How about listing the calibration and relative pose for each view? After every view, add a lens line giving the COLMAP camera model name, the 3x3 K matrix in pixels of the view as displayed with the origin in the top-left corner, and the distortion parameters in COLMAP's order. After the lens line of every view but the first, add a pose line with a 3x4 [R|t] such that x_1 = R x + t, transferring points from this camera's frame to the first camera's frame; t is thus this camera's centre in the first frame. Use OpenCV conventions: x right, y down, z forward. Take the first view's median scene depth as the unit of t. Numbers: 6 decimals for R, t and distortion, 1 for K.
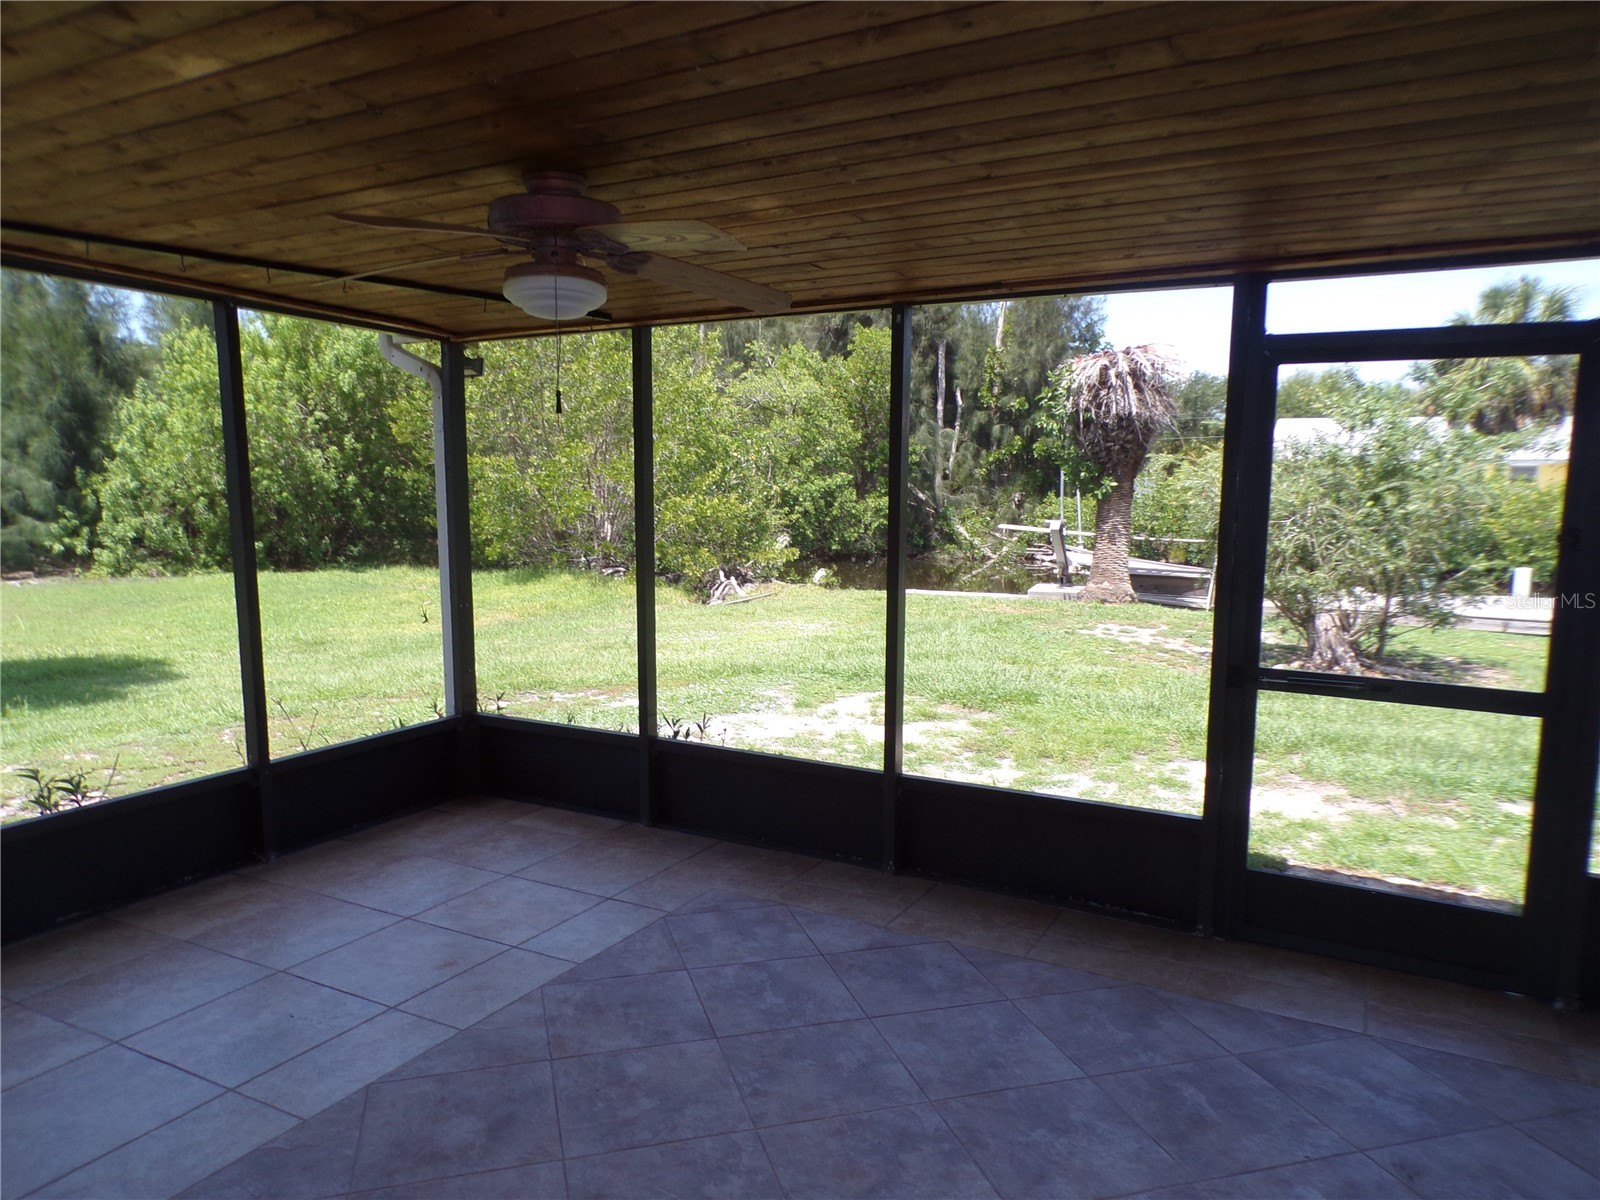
lens RADIAL K [[1100.4, 0, 794.7], [0, 1100.4, 611.1], [0, 0, 1]] dist [0.008072, 0.006175]
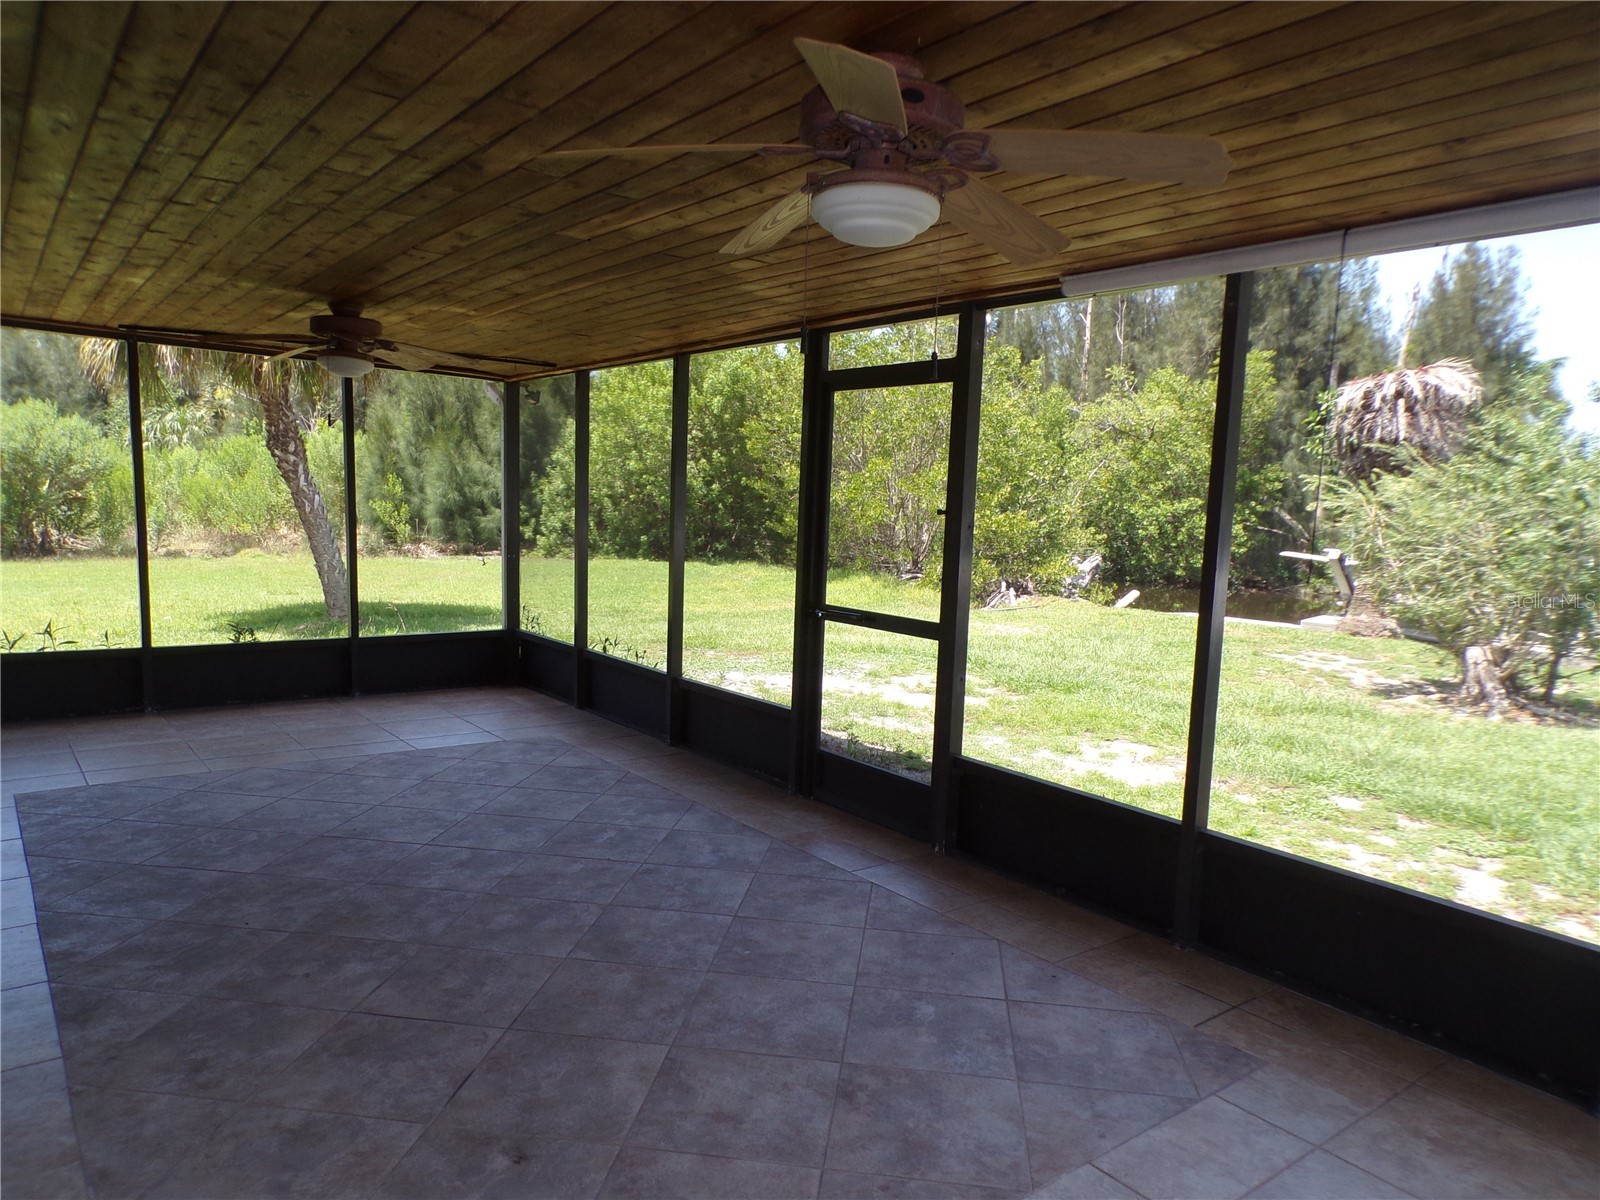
lens RADIAL K [[1100.4, 0, 800.2], [0, 1100.4, 594.6], [0, 0, 1]] dist [0.008072, 0.006175]
pose [[0.918527, 0.067968, -0.389472, 0.312328], [-0.081958, 0.996447, -0.019396, 0.023382], [0.386769, 0.049736, 0.920834, -0.103766]]
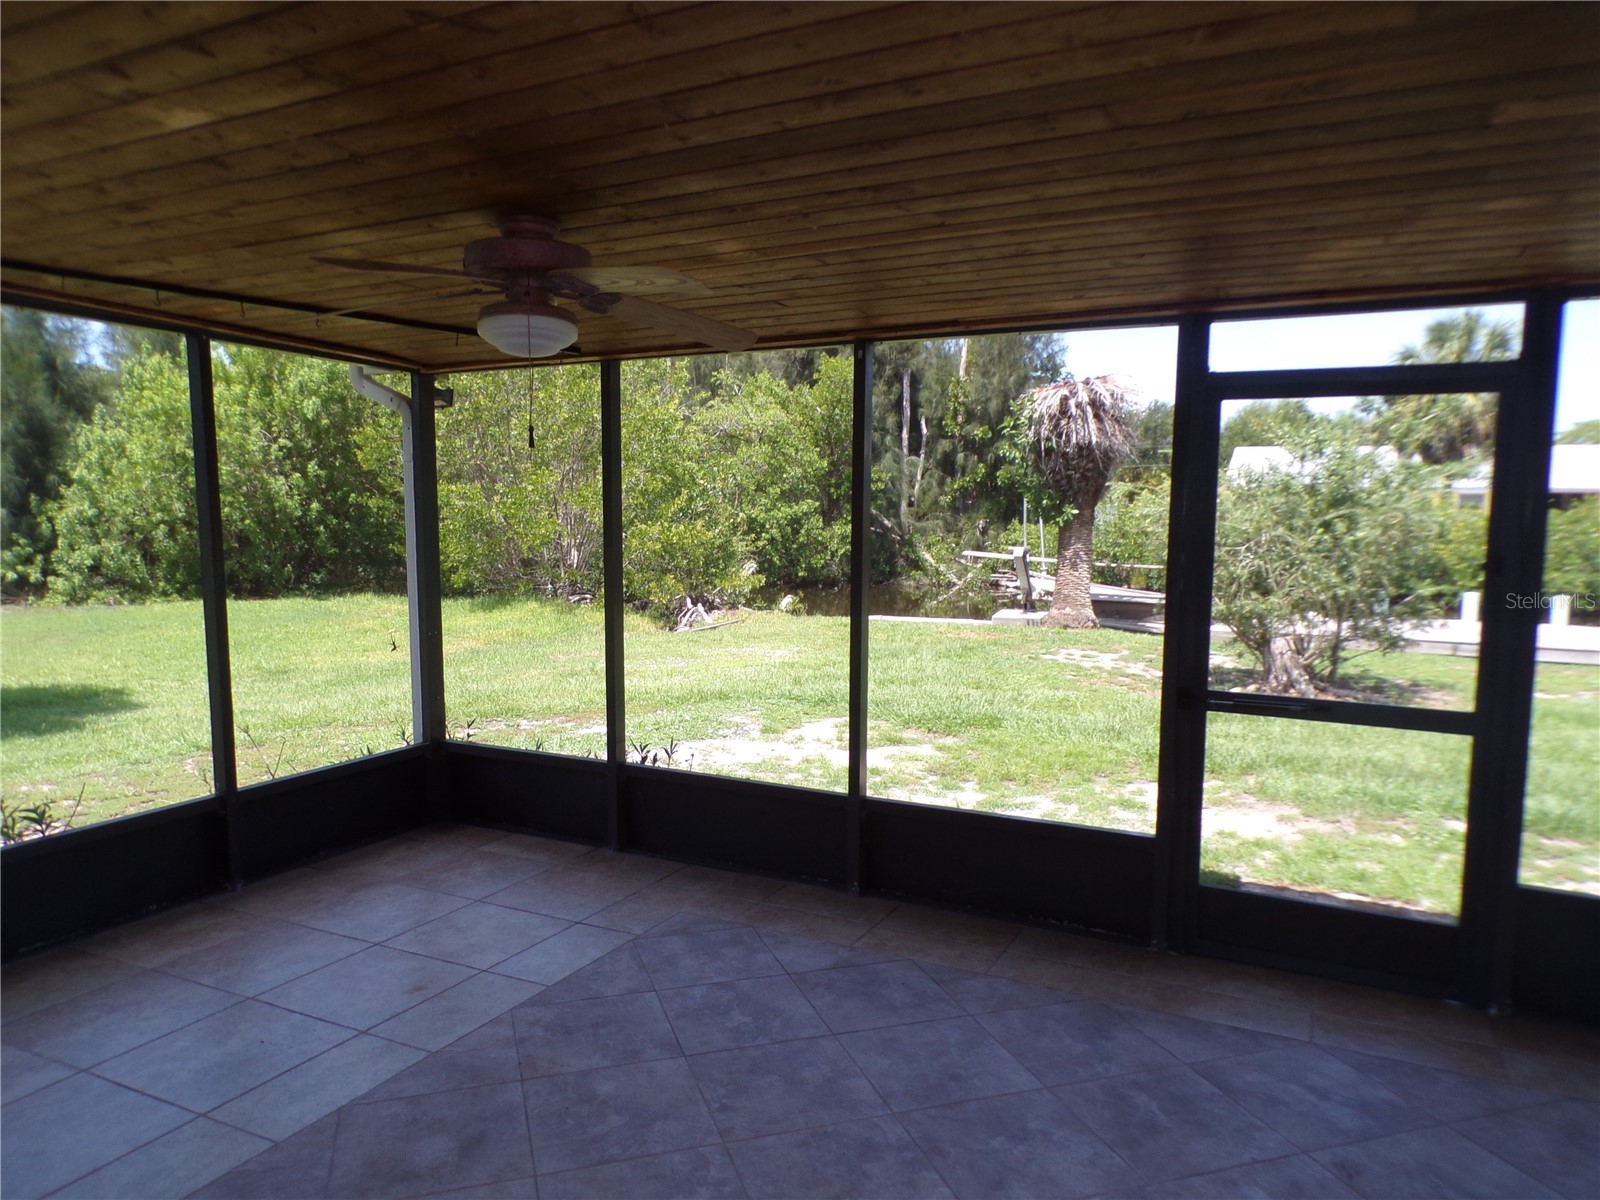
lens RADIAL K [[1100.4, 0, 798.2], [0, 1100.4, 609.4], [0, 0, 1]] dist [0.008072, 0.006175]
pose [[0.999456, -0.002962, 0.032842, 0.000430], [0.003795, 0.999672, -0.025332, 0.000068], [-0.032757, 0.025443, 0.999139, -0.009275]]
